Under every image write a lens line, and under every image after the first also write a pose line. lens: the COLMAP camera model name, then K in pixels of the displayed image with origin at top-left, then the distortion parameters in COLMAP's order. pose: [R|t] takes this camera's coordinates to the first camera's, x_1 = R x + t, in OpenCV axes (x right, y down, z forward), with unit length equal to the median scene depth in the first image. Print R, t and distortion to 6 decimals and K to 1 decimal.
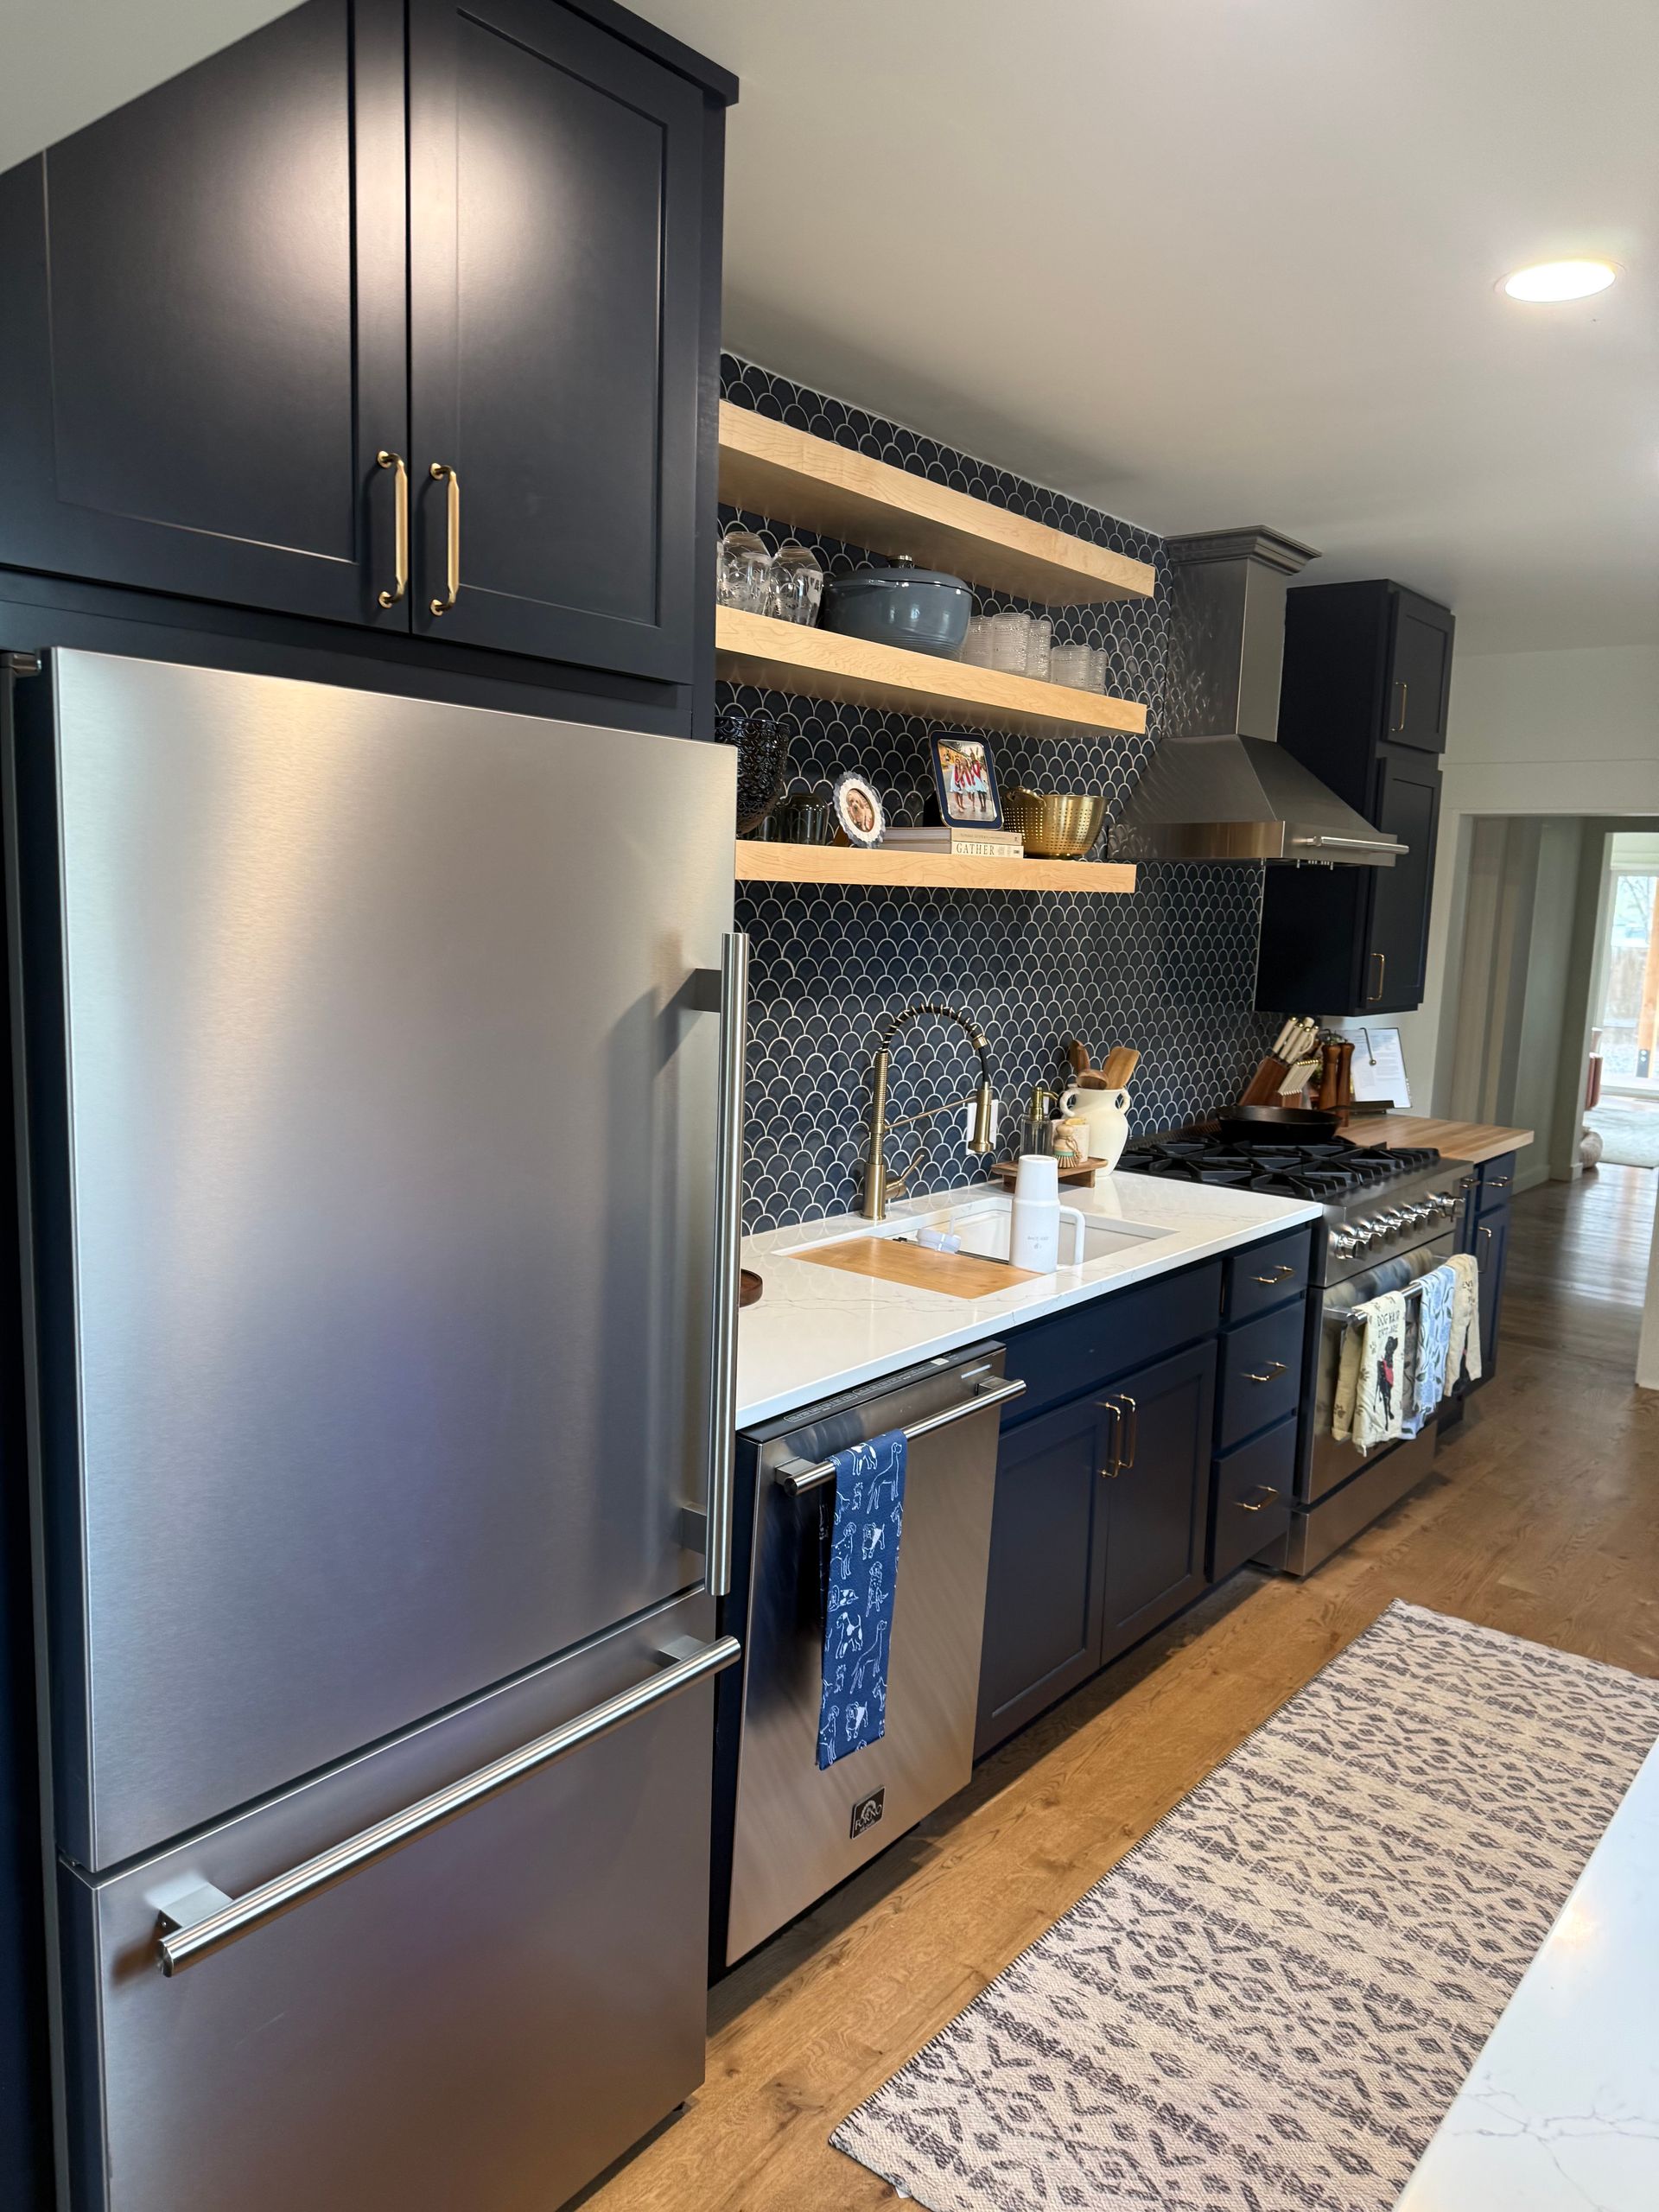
lens RADIAL K [[1511.4, 0, 812.6], [0, 1511.4, 1105.6], [0, 0, 1]] dist [0.048366, -0.078953]
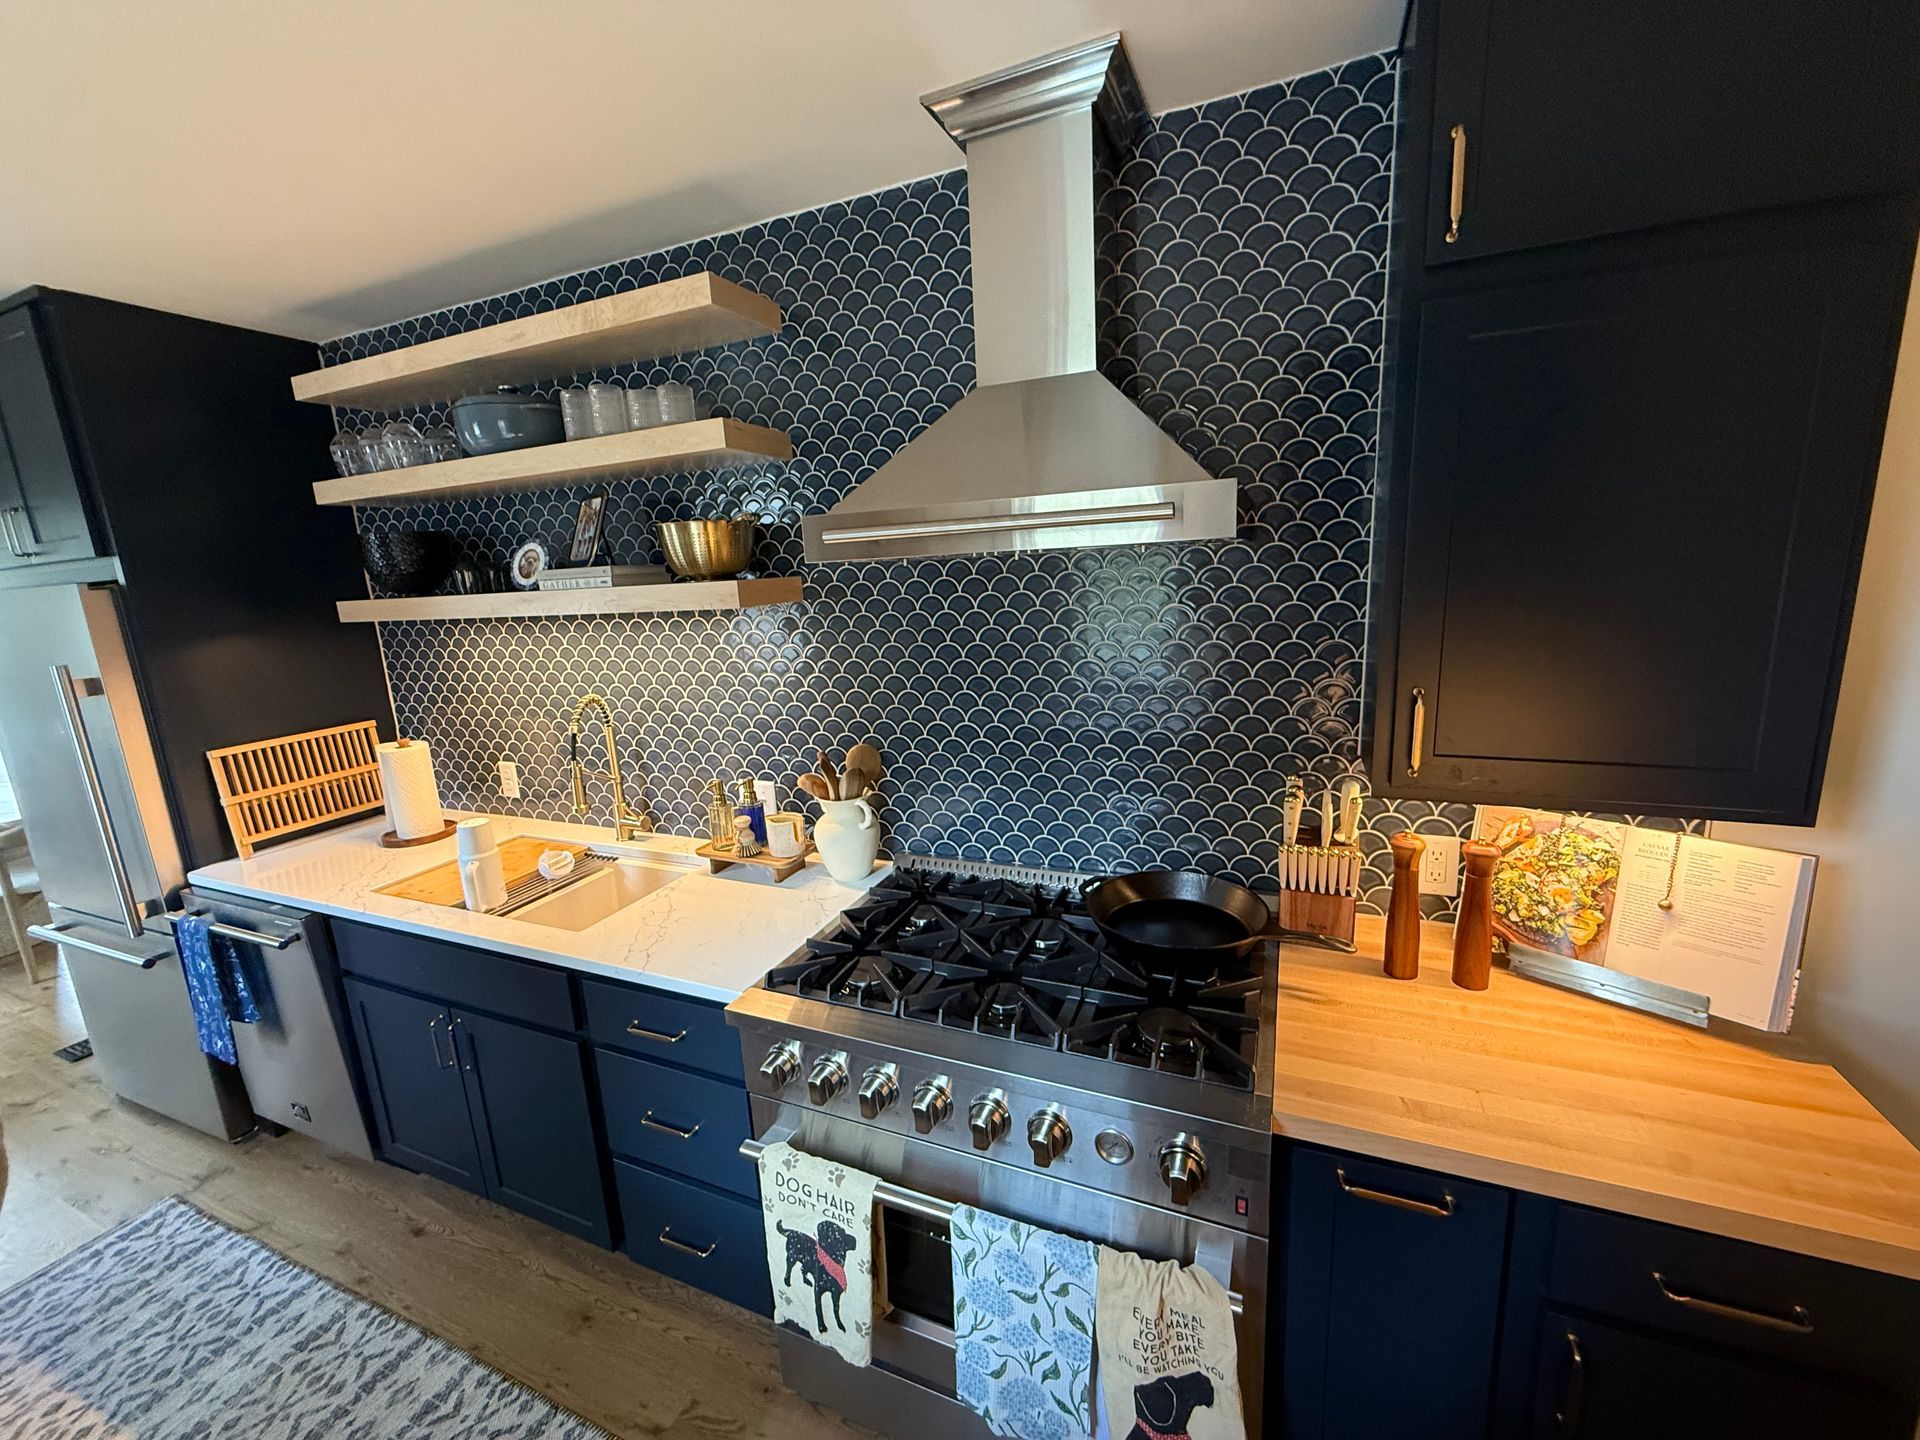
lens RADIAL K [[774.3, 0, 947.7], [0, 774.3, 707.9], [0, 0, 1]] dist [-0.002241, 0.000731]
pose [[0.281859, 0.138505, -0.949406, 0.933124], [-0.074016, 0.989716, 0.122412, -0.185176], [0.956597, 0.035768, 0.289212, 1.226822]]
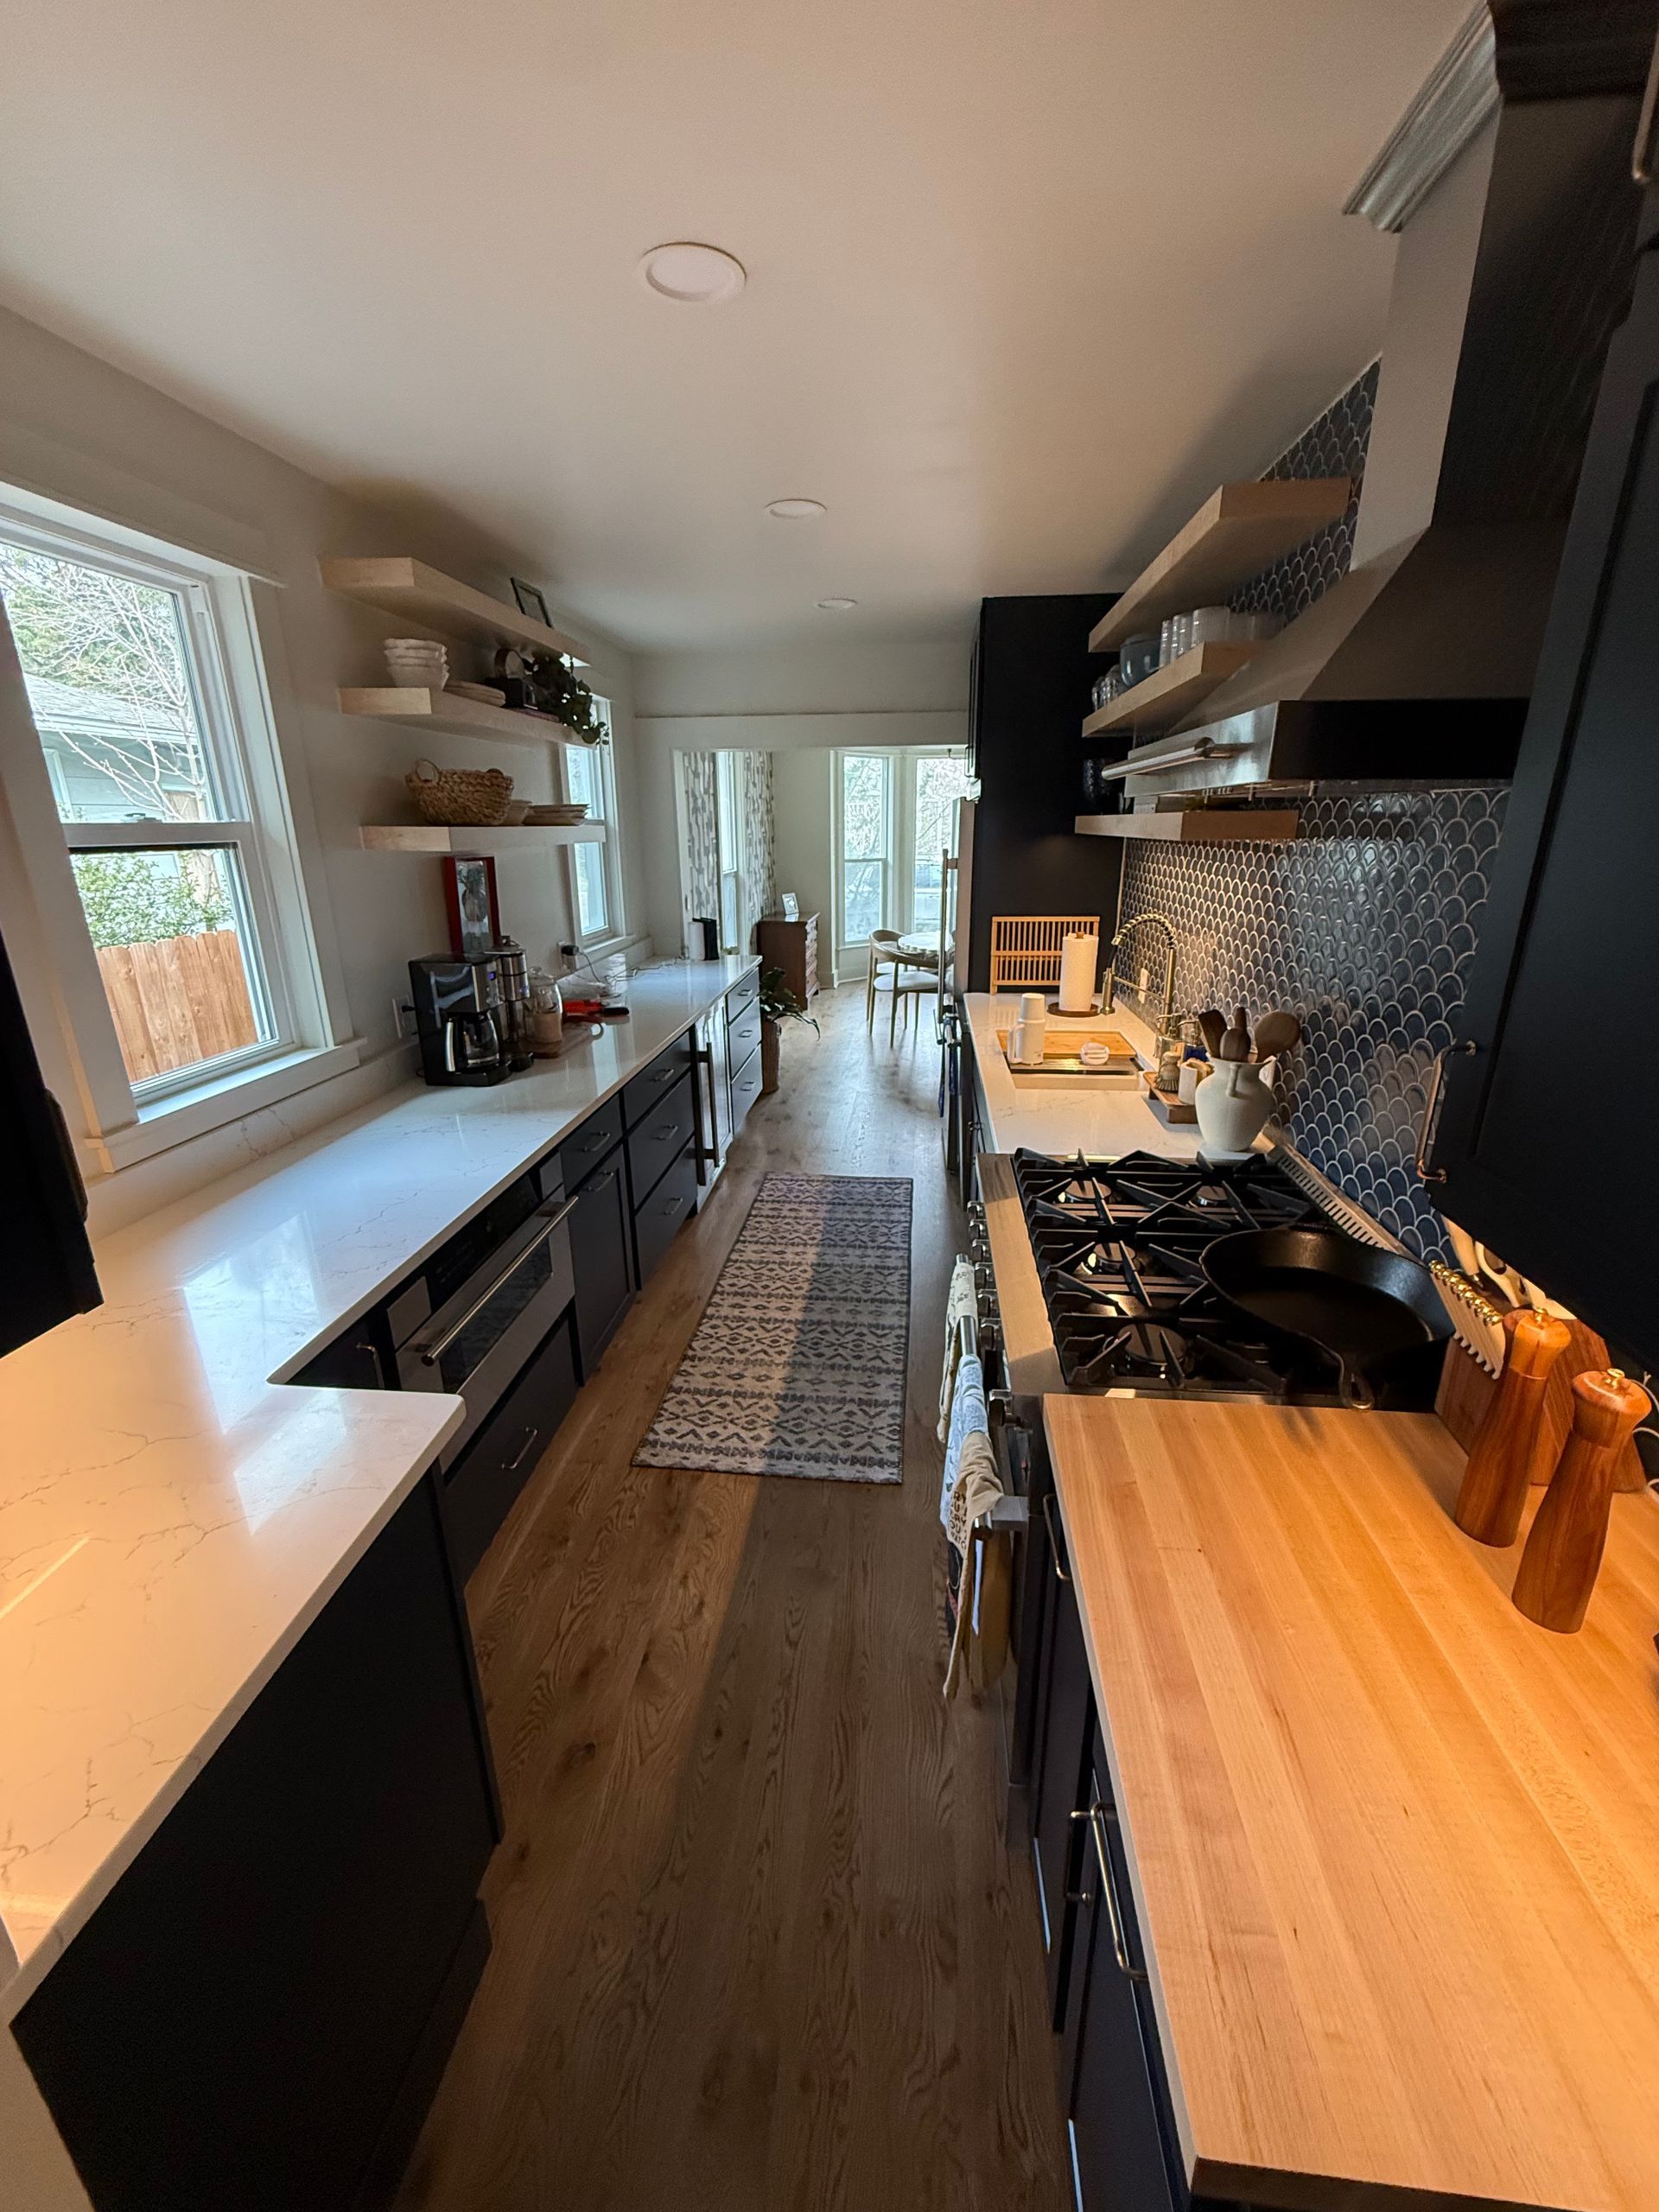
lens RADIAL K [[892.0, 0, 827.1], [0, 892.0, 1102.5], [0, 0, 1]] dist [-0.002241, 0.000731]
pose [[-0.831235, 0.148128, -0.535823, 0.940574], [-0.093845, 0.912626, 0.397878, -0.244861], [0.547942, 0.381015, -0.744706, 1.719039]]
